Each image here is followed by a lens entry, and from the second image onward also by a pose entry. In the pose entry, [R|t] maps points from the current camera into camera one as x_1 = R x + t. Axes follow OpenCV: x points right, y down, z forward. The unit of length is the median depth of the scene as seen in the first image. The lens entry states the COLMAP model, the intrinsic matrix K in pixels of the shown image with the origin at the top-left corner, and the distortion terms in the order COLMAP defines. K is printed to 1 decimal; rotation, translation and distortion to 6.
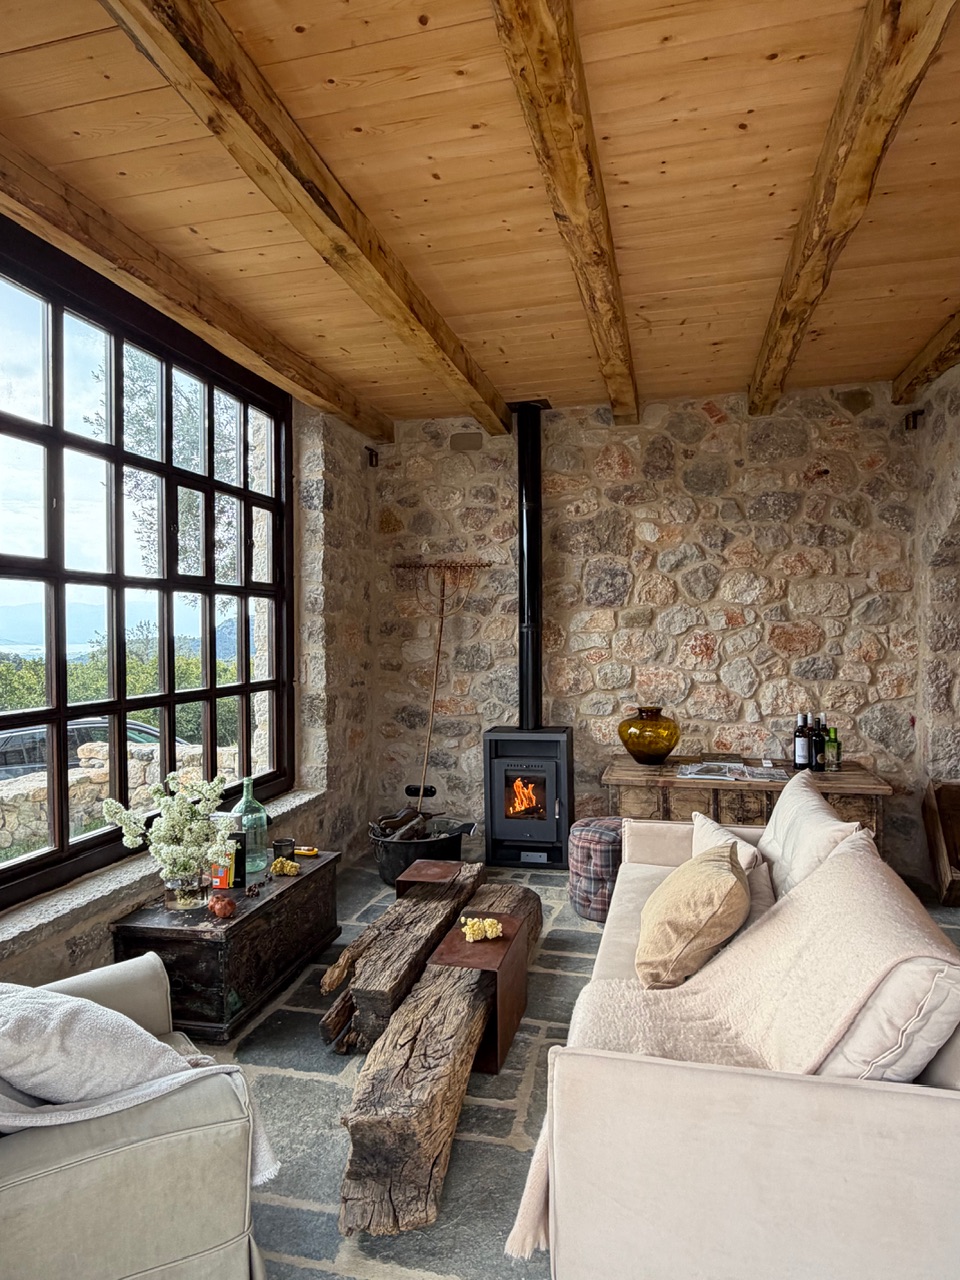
lens RADIAL K [[791.4, 0, 479.1], [0, 791.4, 634.7], [0, 0, 1]] dist [0.004248, 0.002075]
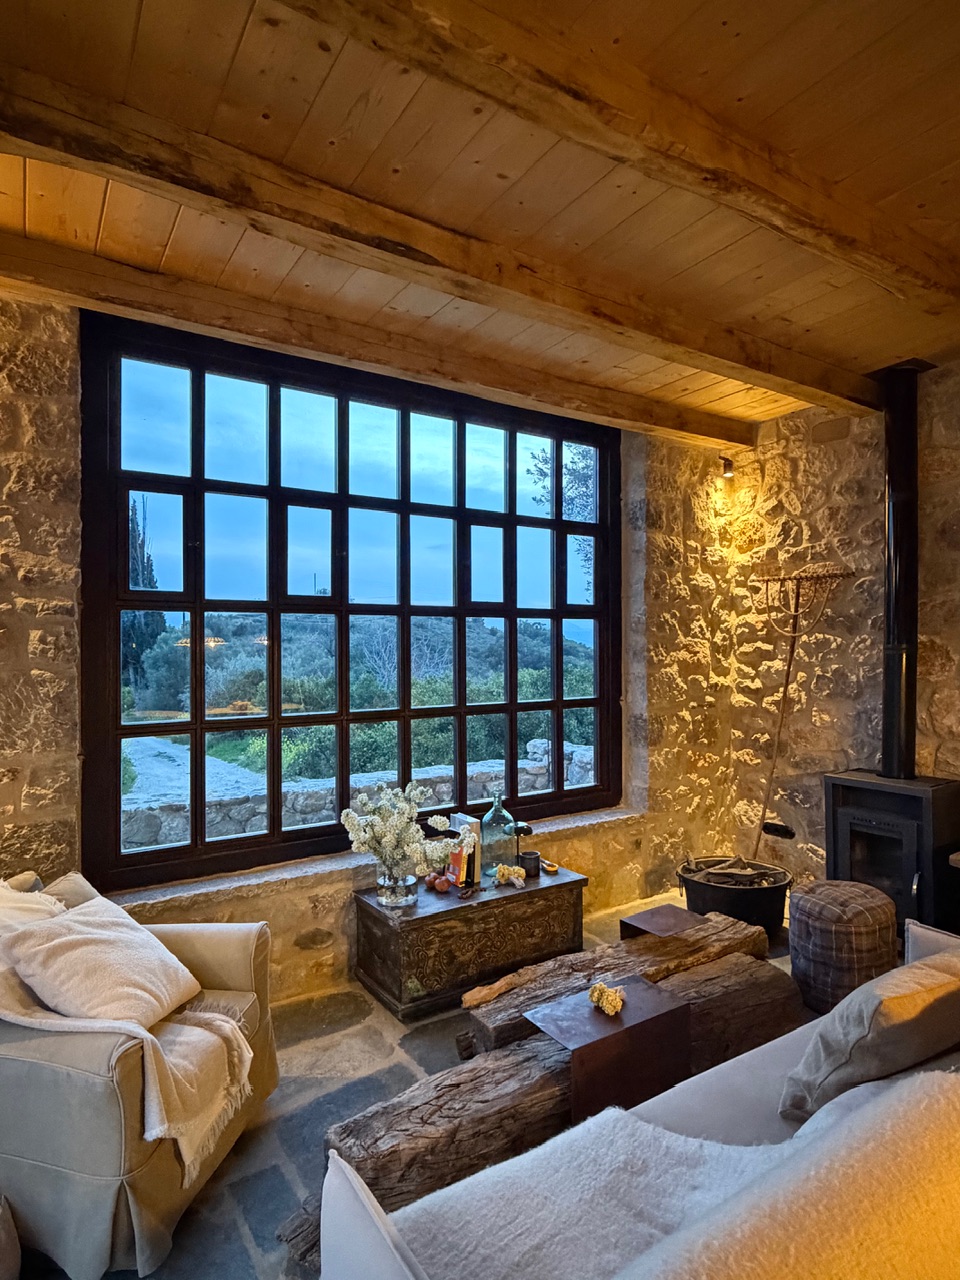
lens RADIAL K [[726.2, 0, 480.5], [0, 726.2, 639.2], [0, 0, 1]] dist [-0.002567, 0.001085]
pose [[0.729766, 0.000943, -0.683697, 0.321798], [-0.006333, 0.999965, -0.005381, -0.015572], [0.683668, 0.008256, 0.729746, 0.224244]]
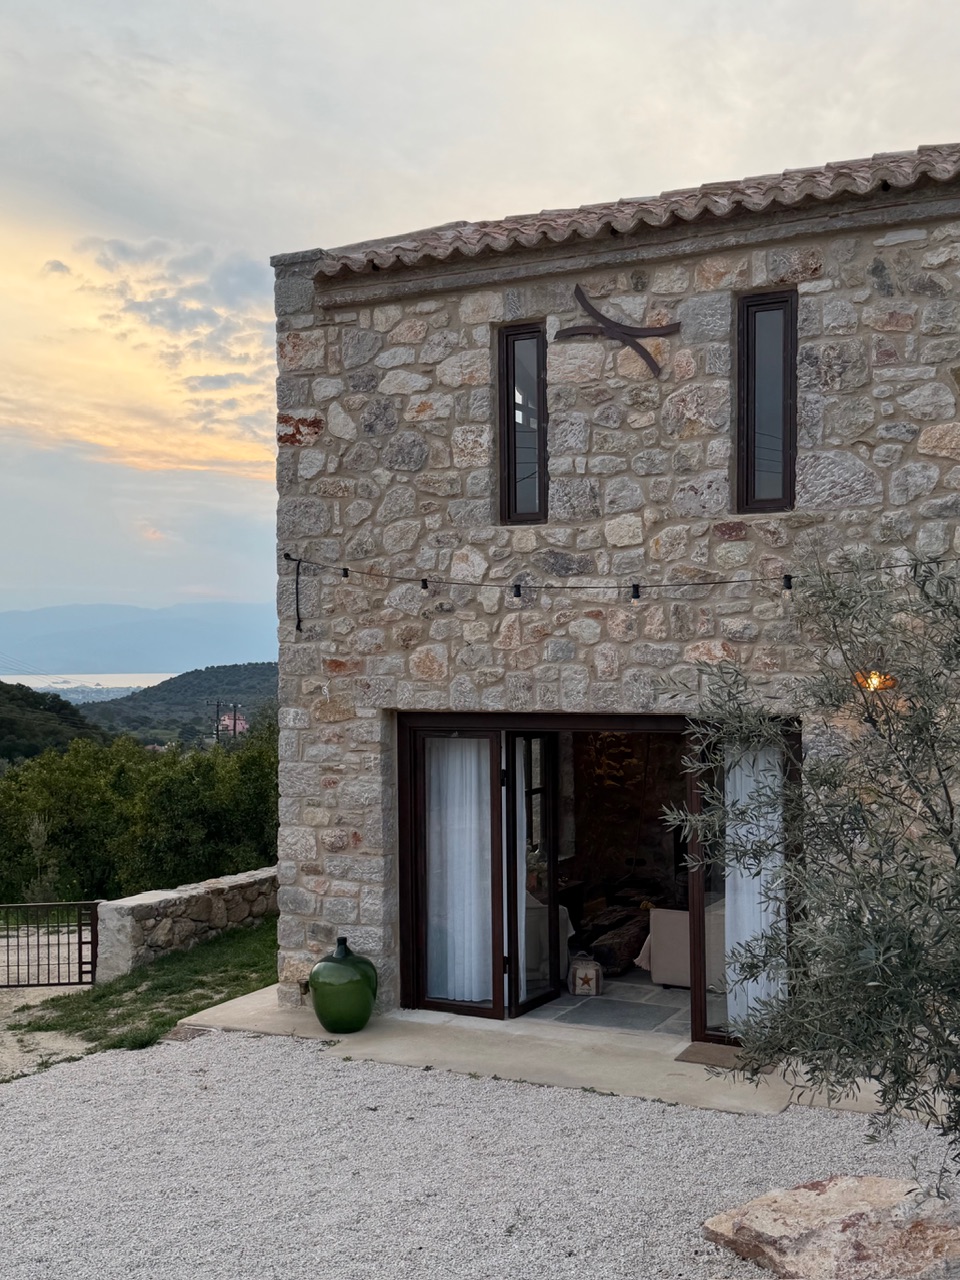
lens RADIAL K [[1407.8, 0, 478.3], [0, 1407.8, 645.9], [0, 0, 1]] dist [0.206981, 0.000000]
pose [[0.974891, 0.002470, -0.222668, 0.300791], [-0.003942, 0.999973, -0.006165, -0.249452], [0.222647, 0.006888, 0.974875, -2.173762]]
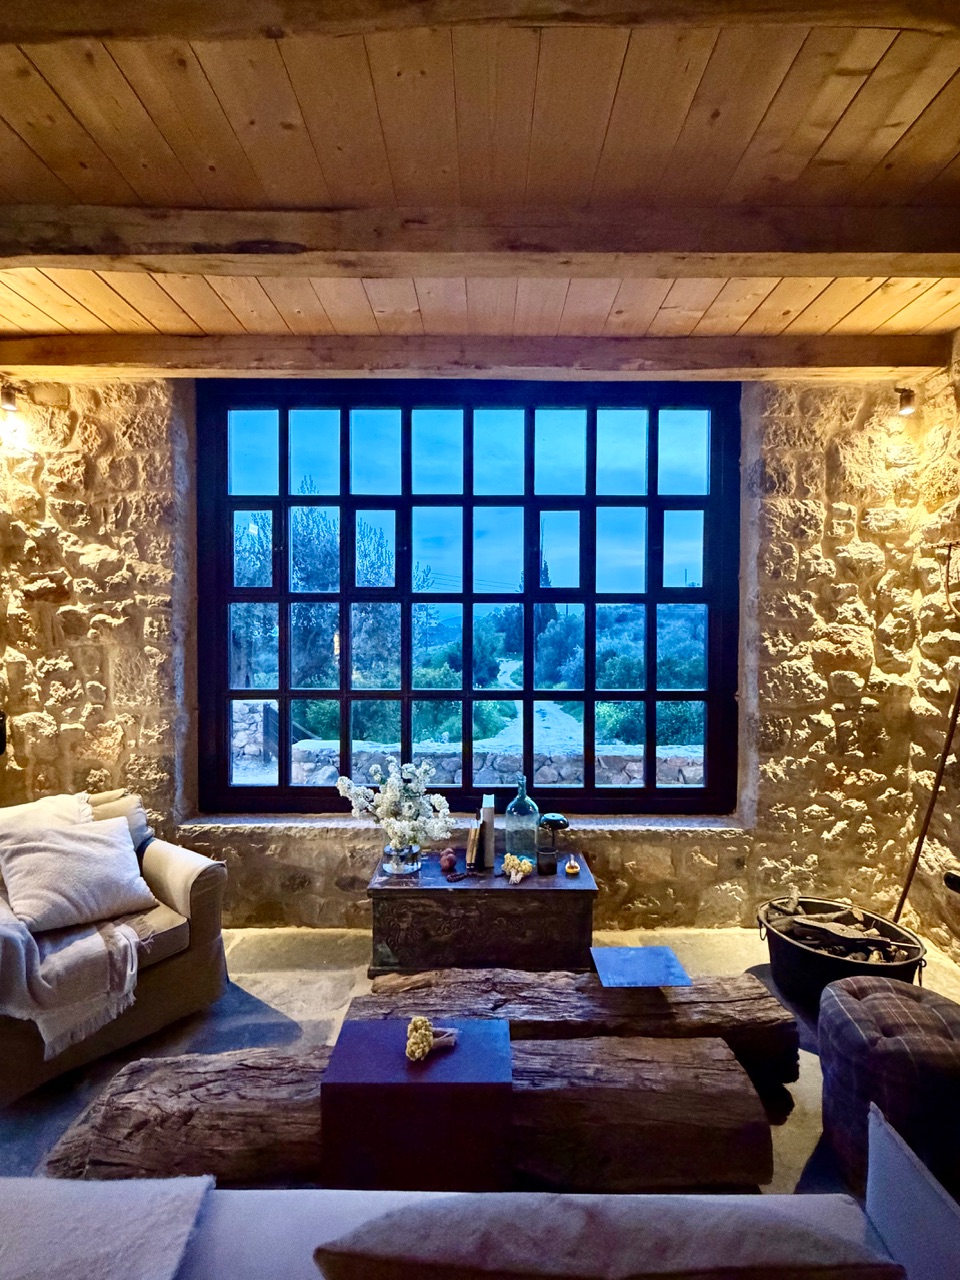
lens RADIAL K [[586.0, 0, 478.0], [0, 586.0, 638.7], [0, 0, 1]] dist [0.000551, -0.000709]
pose [[0.233991, 0.025398, -0.971907, 0.397095], [-0.010391, 0.999667, 0.023622, -0.020223], [0.972183, 0.004572, 0.234177, 0.658618]]
